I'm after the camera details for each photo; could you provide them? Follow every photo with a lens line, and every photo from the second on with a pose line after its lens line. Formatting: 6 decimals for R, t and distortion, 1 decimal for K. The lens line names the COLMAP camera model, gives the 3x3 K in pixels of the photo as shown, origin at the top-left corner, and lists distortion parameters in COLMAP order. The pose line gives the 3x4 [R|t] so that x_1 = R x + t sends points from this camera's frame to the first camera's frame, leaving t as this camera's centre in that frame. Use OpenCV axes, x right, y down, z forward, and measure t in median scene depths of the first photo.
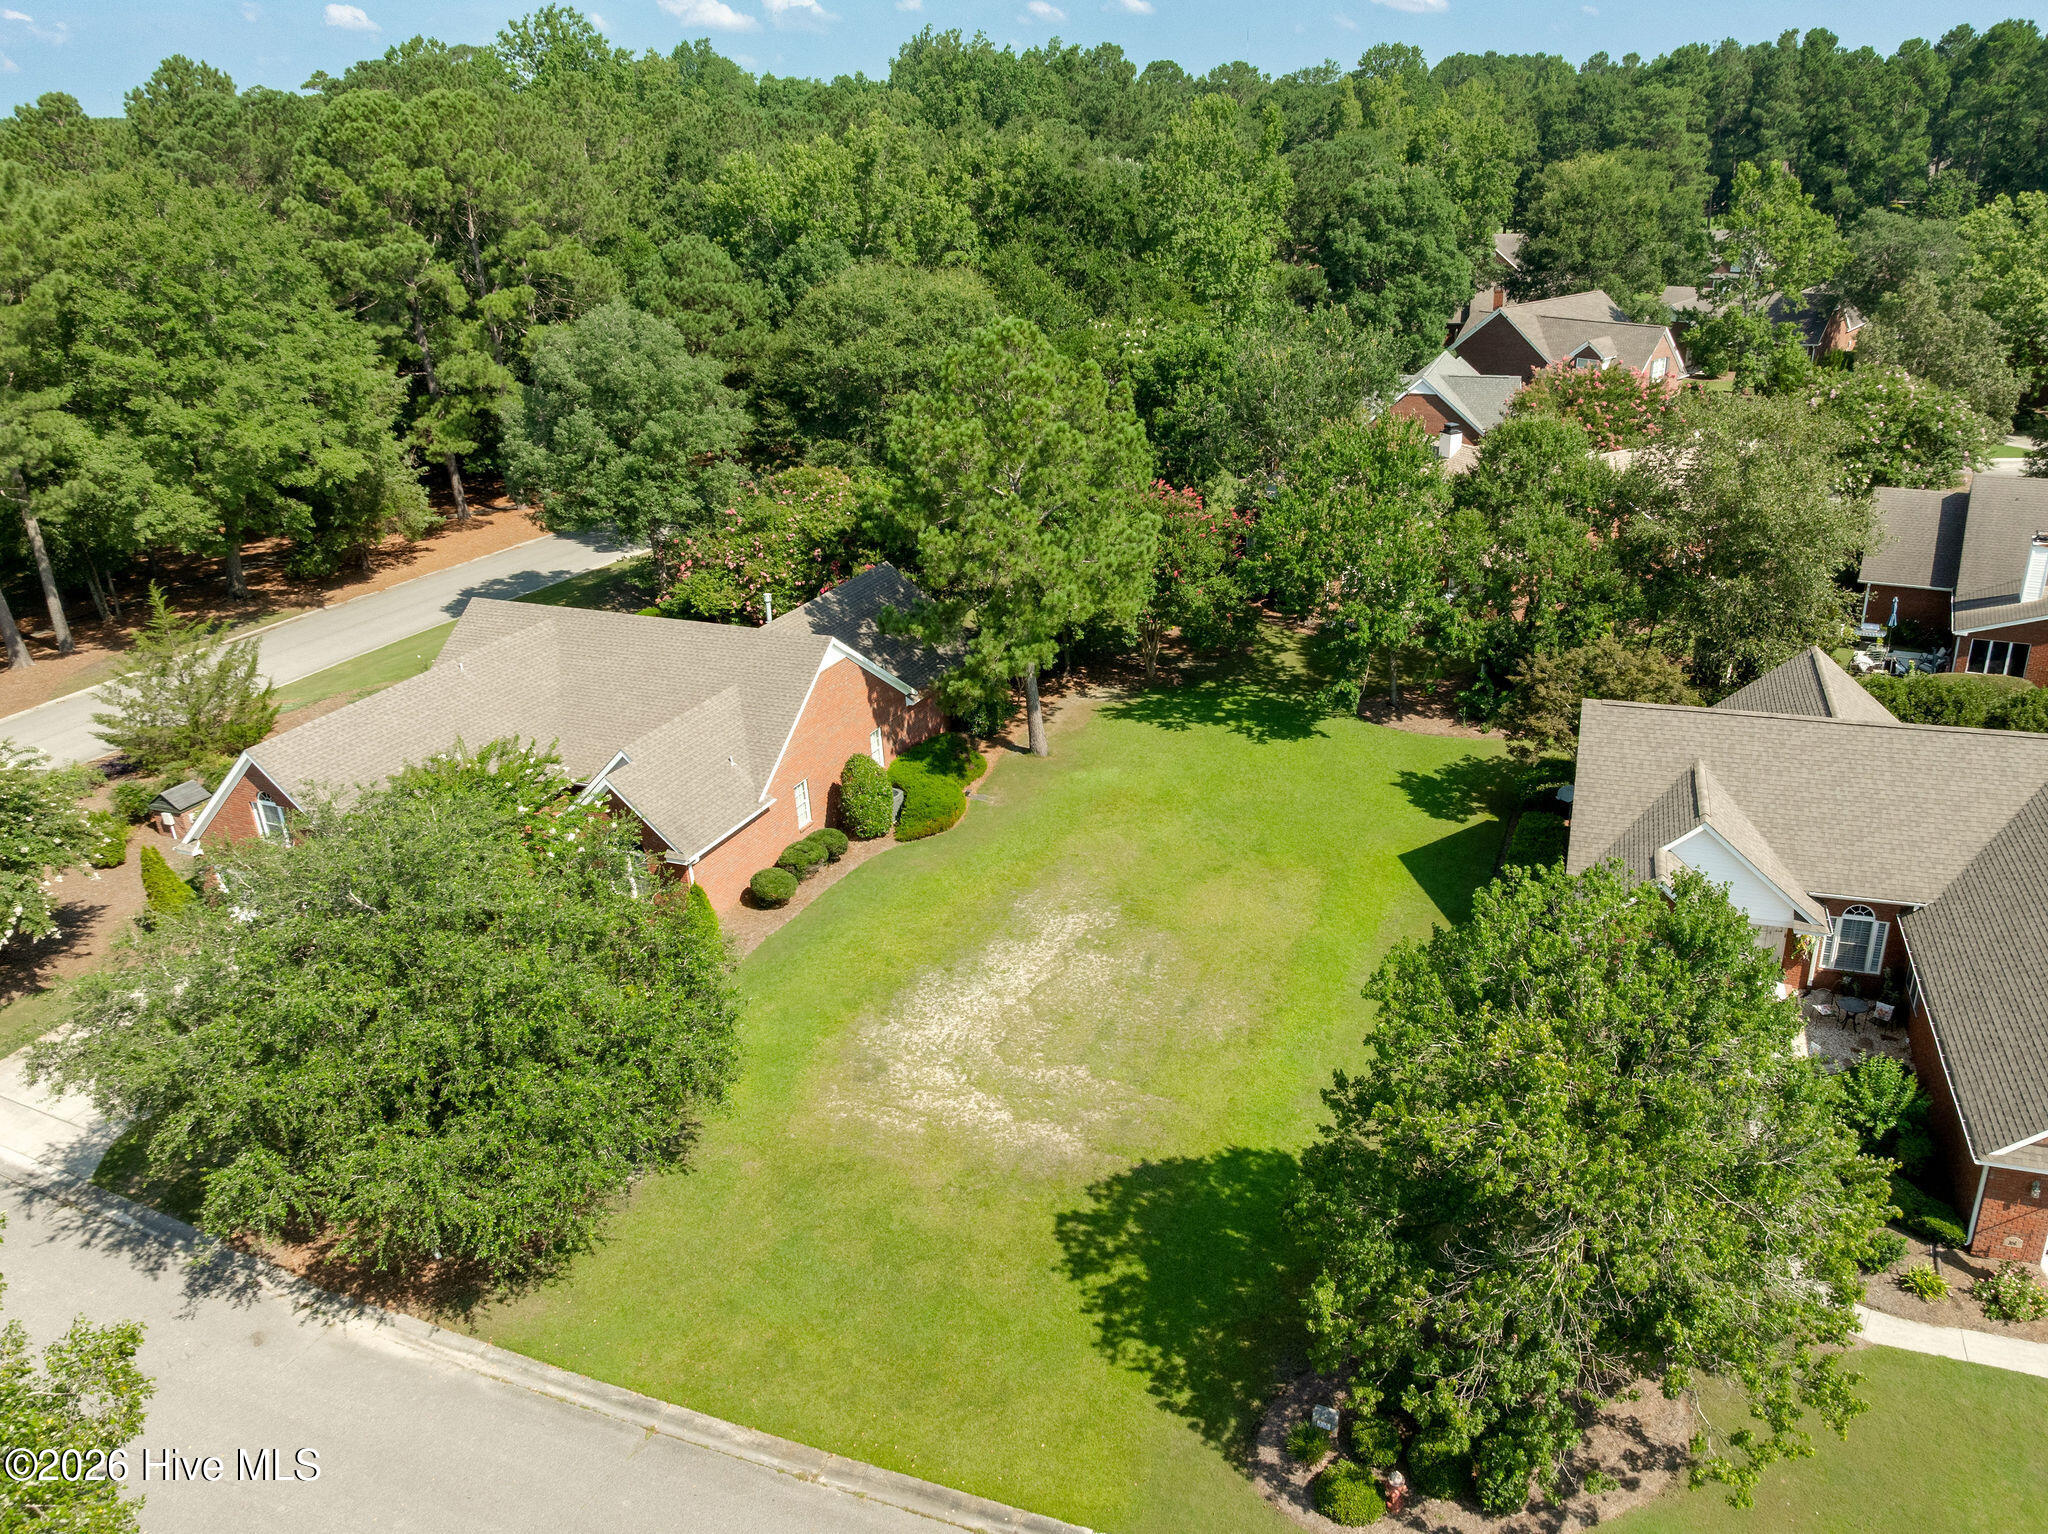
lens RADIAL K [[1478.4, 0, 1037.6], [0, 1478.4, 759.9], [0, 0, 1]] dist [-0.009980, -0.000555]
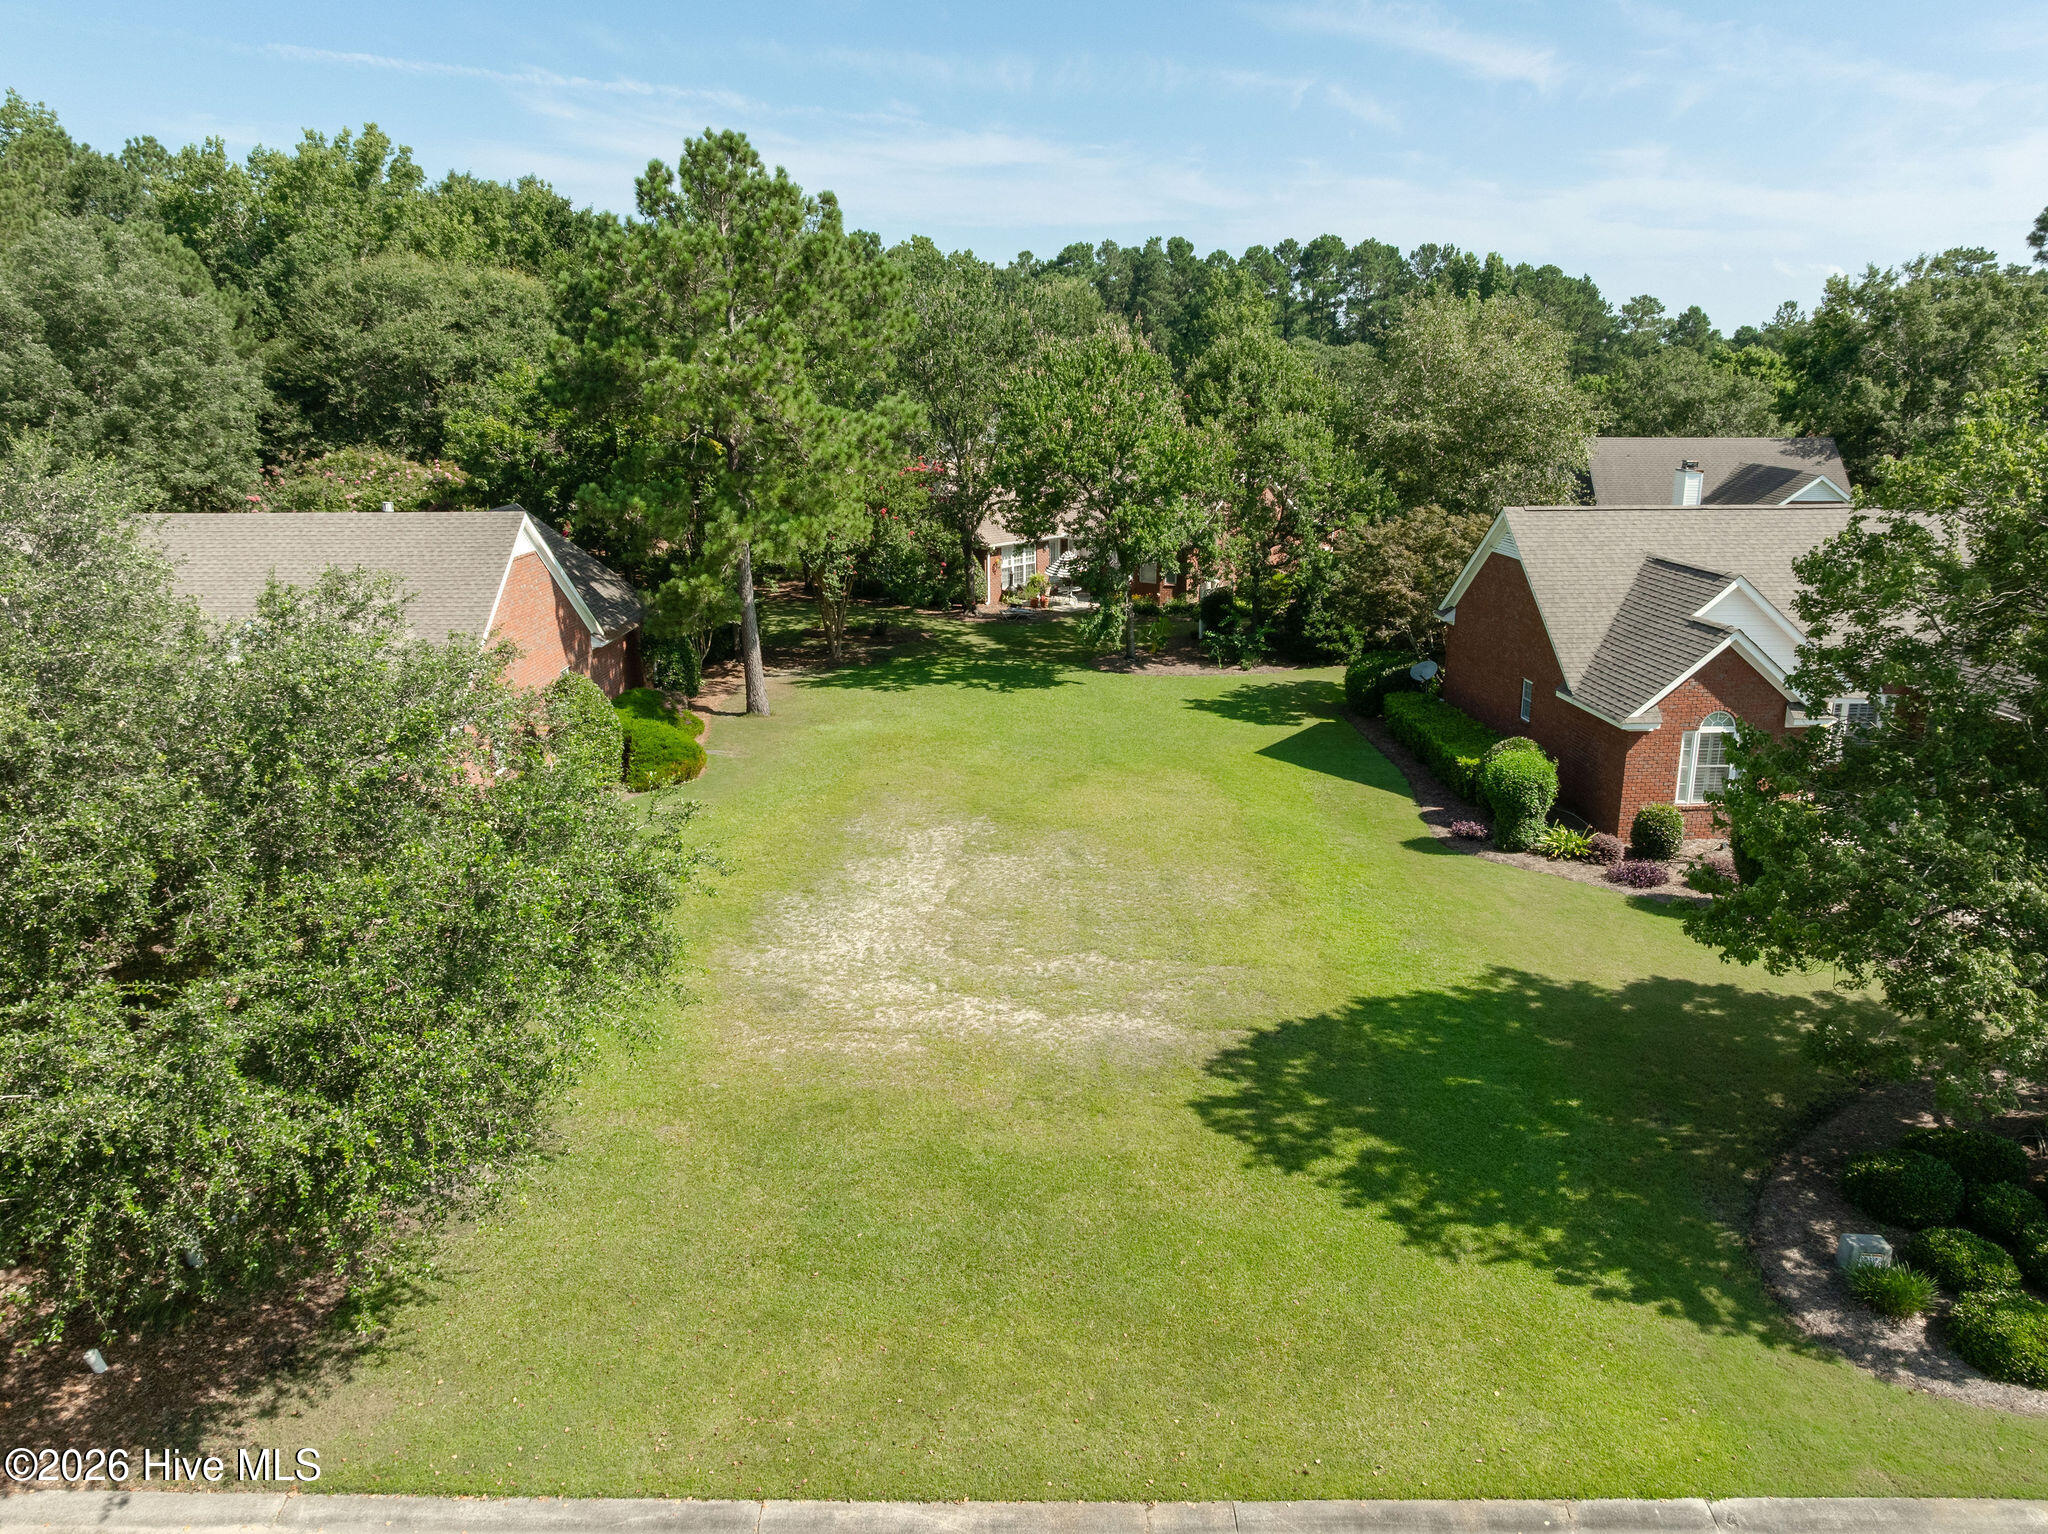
lens RADIAL K [[1450.5, 0, 992.4], [0, 1450.5, 763.7], [0, 0, 1]] dist [-0.022767, 0.013511]
pose [[0.931960, -0.056781, 0.358087, -0.112326], [0.104311, 0.987893, -0.114834, 0.087092], [-0.347231, 0.144374, 0.926600, 0.168016]]
